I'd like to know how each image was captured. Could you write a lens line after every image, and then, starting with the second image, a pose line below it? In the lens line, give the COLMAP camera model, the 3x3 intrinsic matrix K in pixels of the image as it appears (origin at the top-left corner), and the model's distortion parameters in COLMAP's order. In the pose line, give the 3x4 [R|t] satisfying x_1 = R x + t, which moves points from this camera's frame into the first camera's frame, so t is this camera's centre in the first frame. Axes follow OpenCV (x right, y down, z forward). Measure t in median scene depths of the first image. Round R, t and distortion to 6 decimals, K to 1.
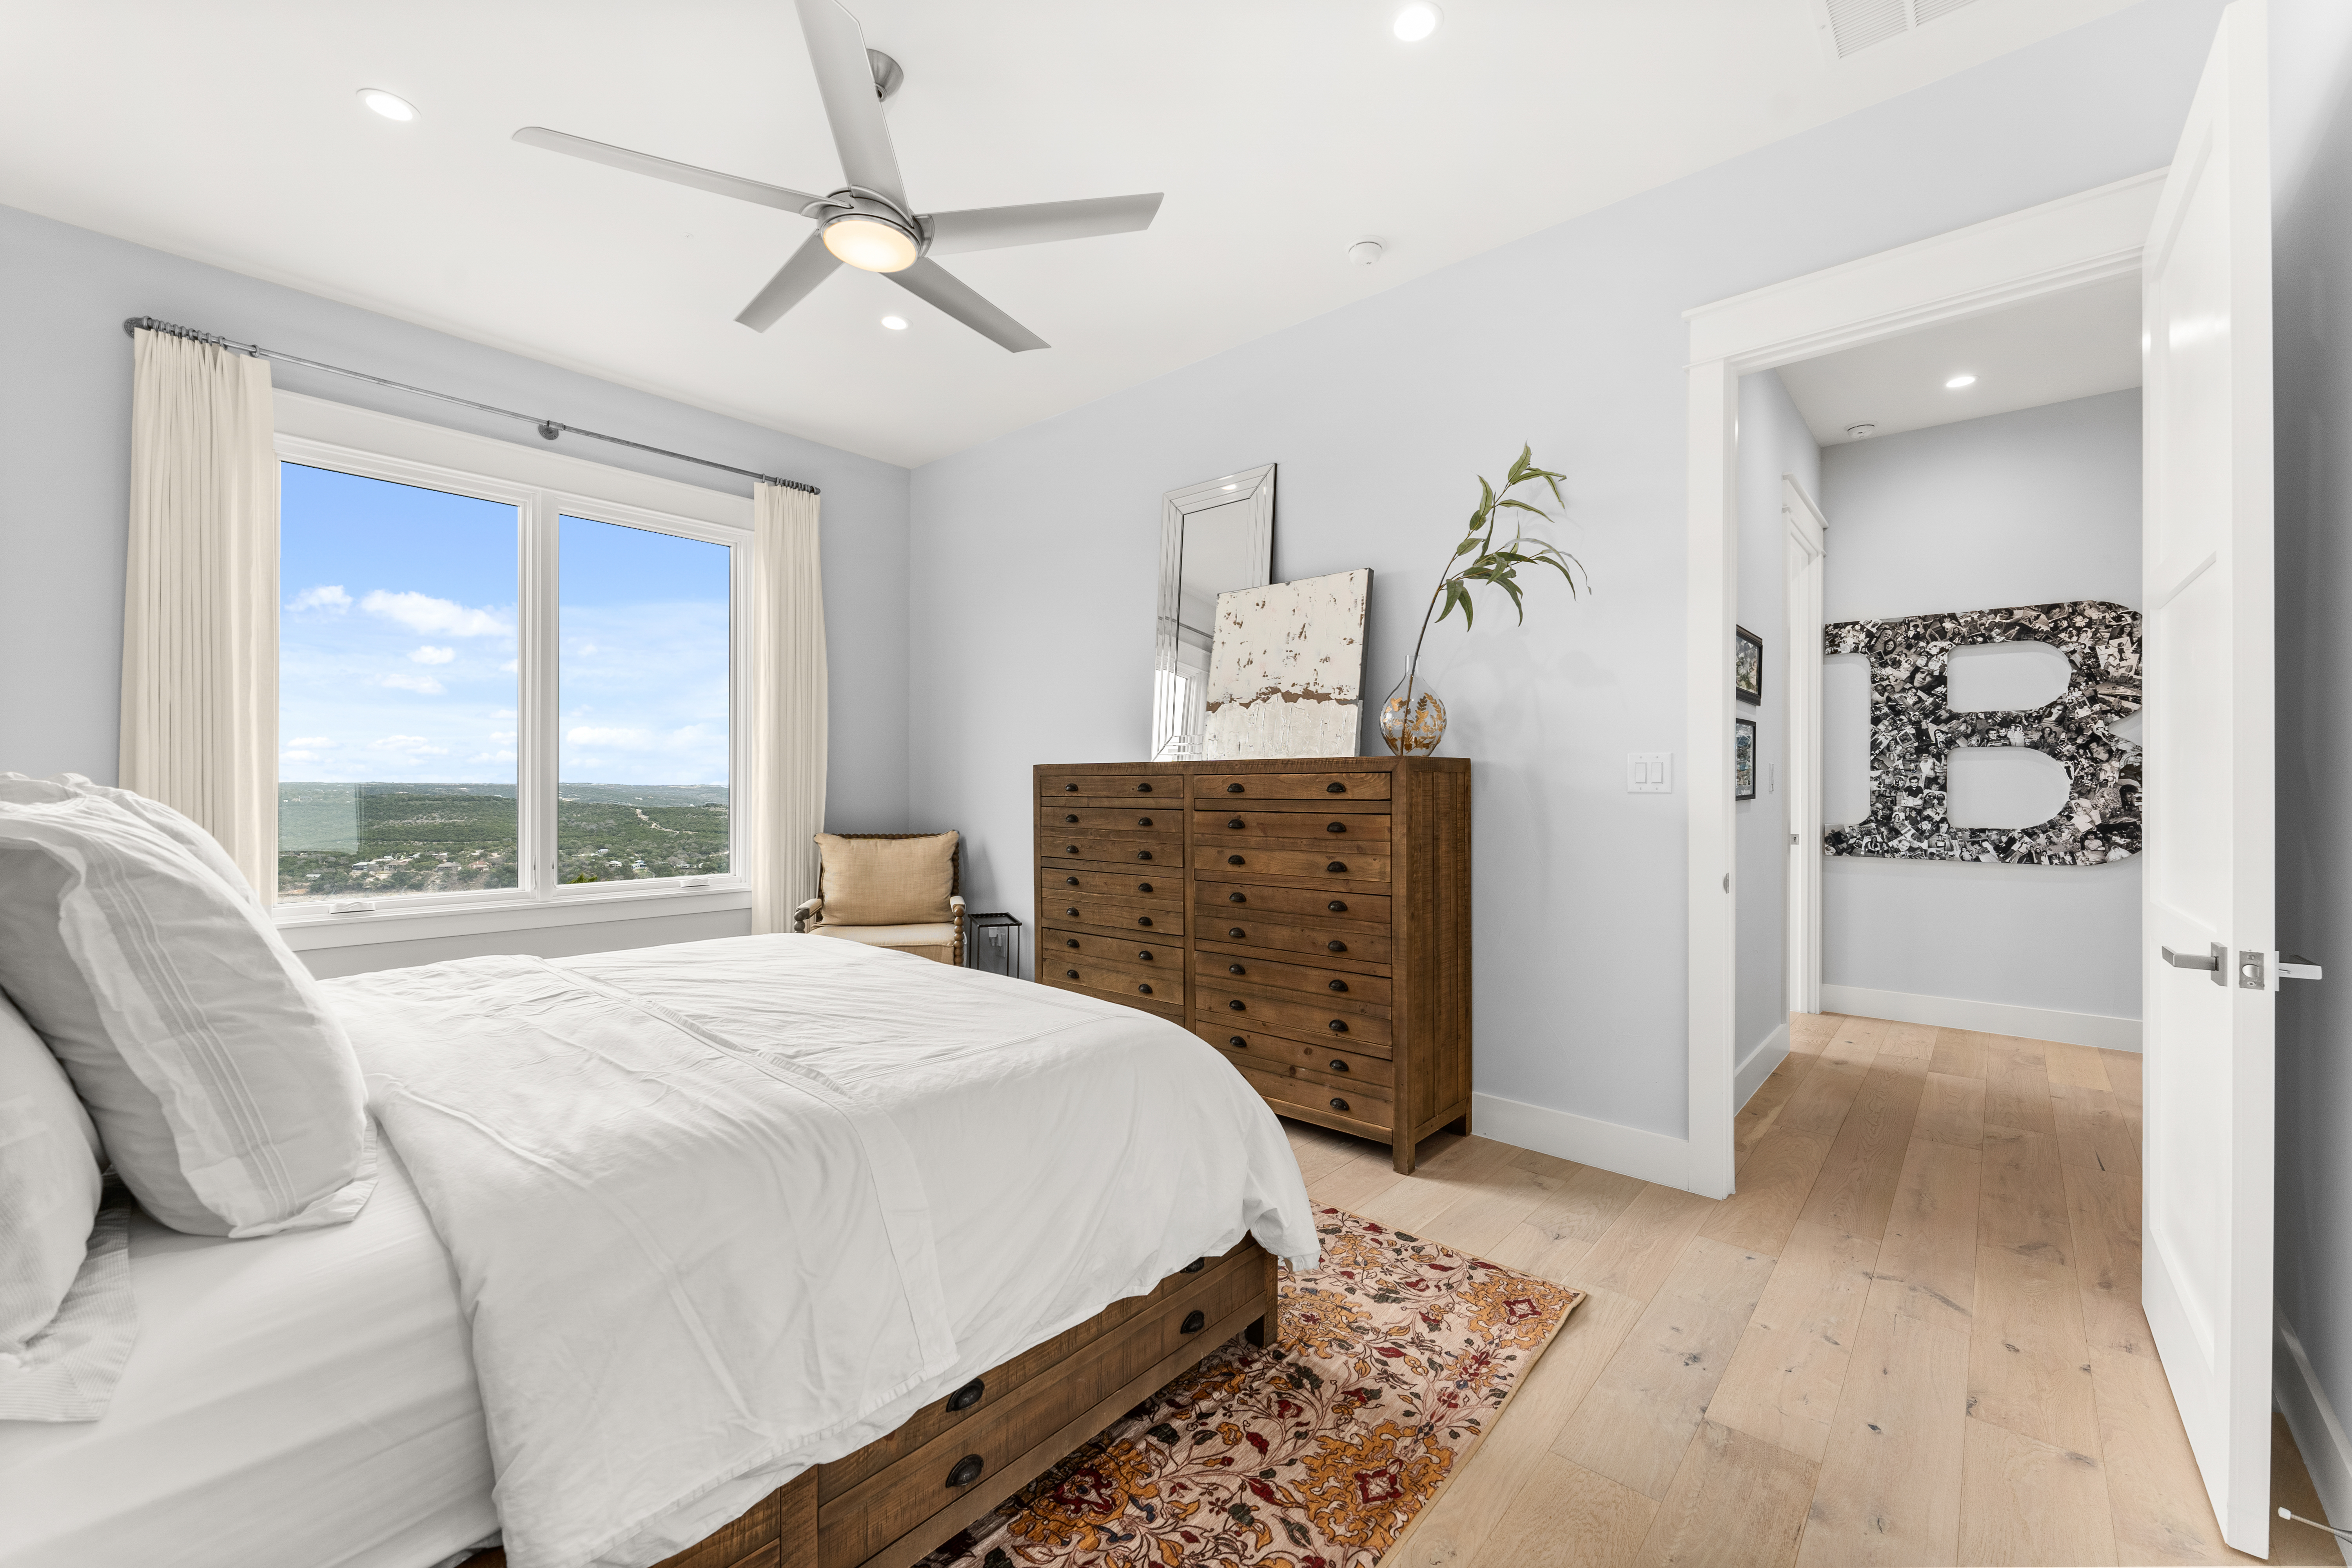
lens RADIAL K [[948.8, 0, 1174.5], [0, 948.8, 795.5], [0, 0, 1]] dist [-0.002299, -0.000151]
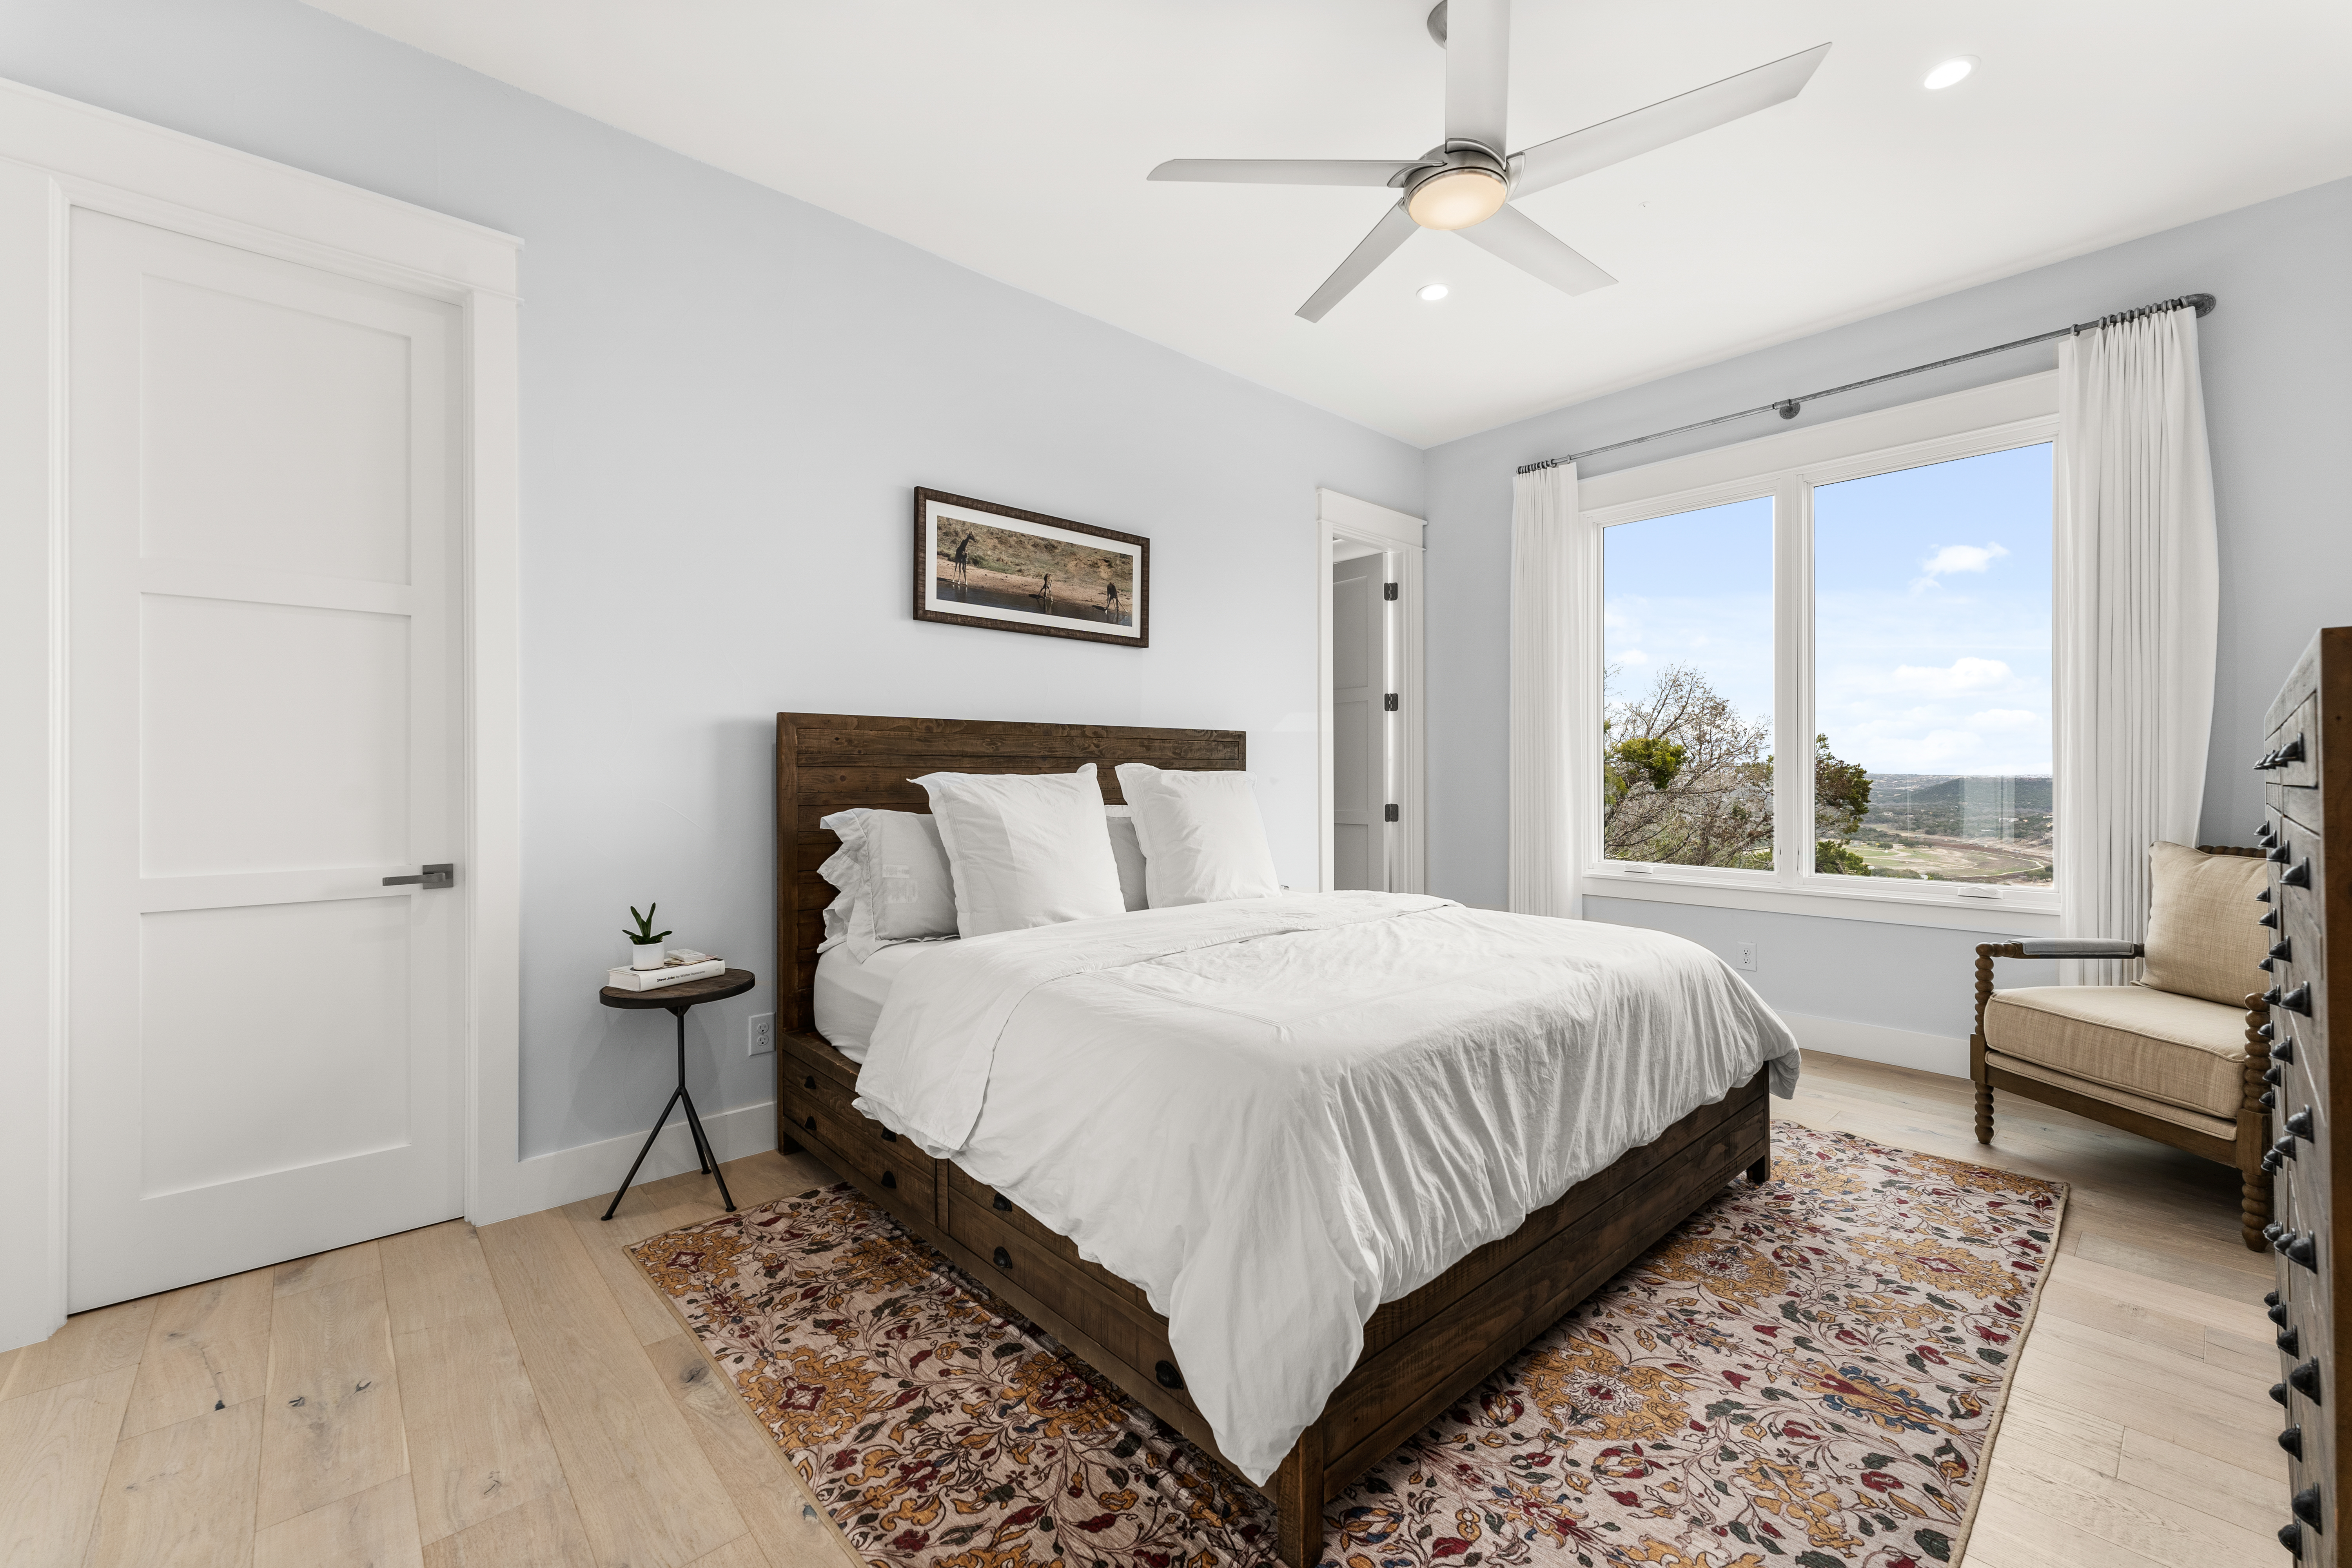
lens RADIAL K [[948.8, 0, 1184.6], [0, 948.8, 777.9], [0, 0, 1]] dist [-0.002299, -0.000151]
pose [[-0.111605, -0.002014, -0.993751, 0.993286], [-0.007781, 0.999969, -0.001153, 0.011447], [0.993722, 0.007603, -0.111617, 1.247122]]
